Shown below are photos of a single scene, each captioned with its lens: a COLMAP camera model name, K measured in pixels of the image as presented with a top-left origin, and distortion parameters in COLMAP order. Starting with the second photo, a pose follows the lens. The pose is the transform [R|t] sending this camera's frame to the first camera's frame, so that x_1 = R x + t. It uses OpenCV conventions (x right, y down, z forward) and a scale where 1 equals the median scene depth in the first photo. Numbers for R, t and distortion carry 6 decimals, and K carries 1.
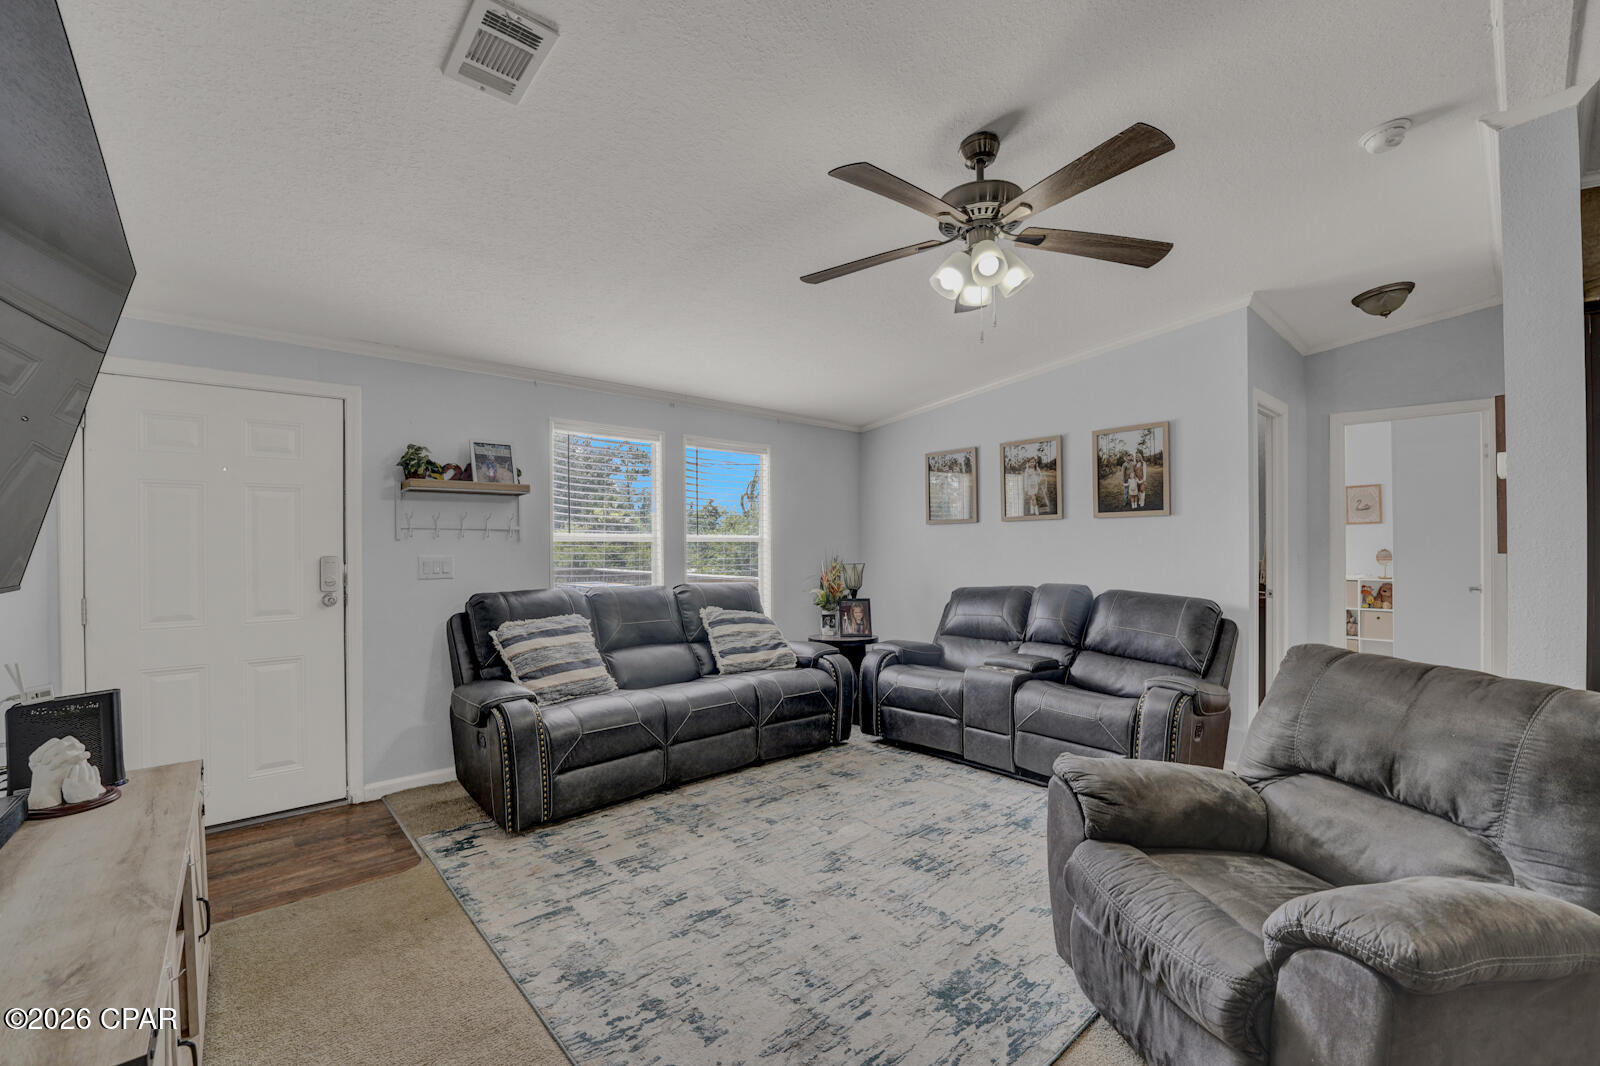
lens RADIAL K [[659.0, 0, 793.7], [0, 659.0, 547.0], [0, 0, 1]] dist [-0.026424, 0.000716]
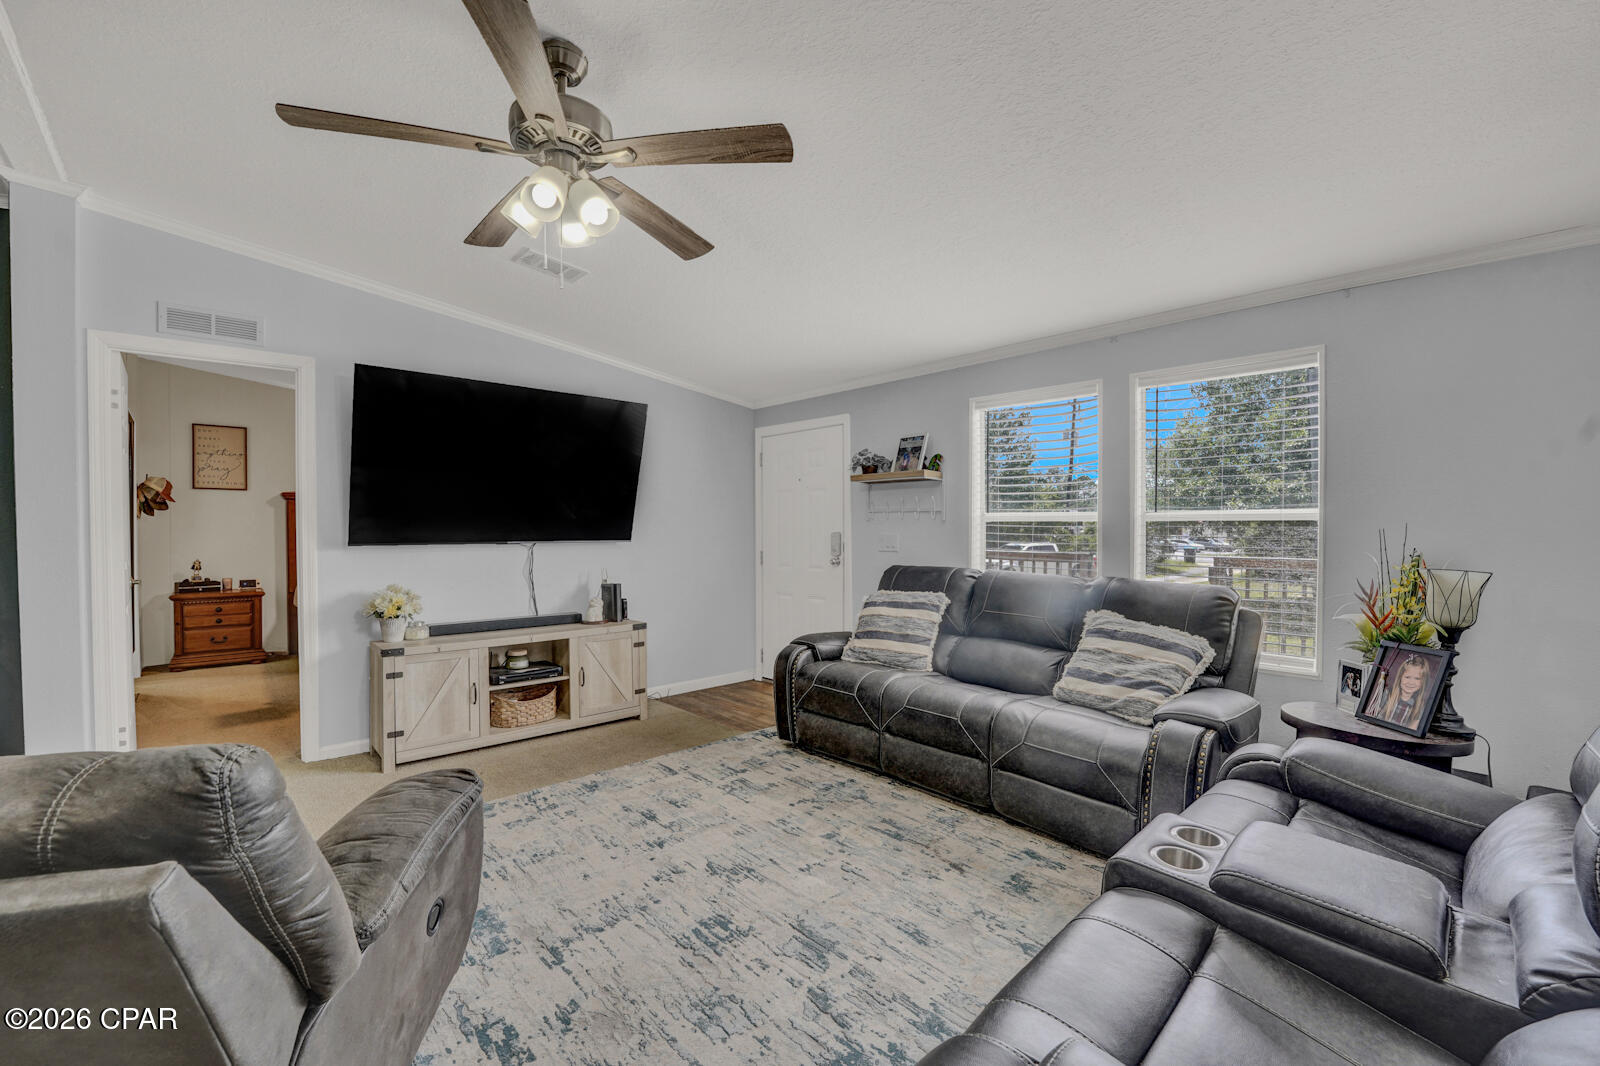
lens RADIAL K [[659.0, 0, 801.2], [0, 659.0, 539.0], [0, 0, 1]] dist [-0.026424, 0.000716]
pose [[0.027863, 0.022738, -0.999353, 0.689208], [-0.004284, 0.999735, 0.022627, -0.003291], [0.999603, 0.003650, 0.027953, 0.763097]]
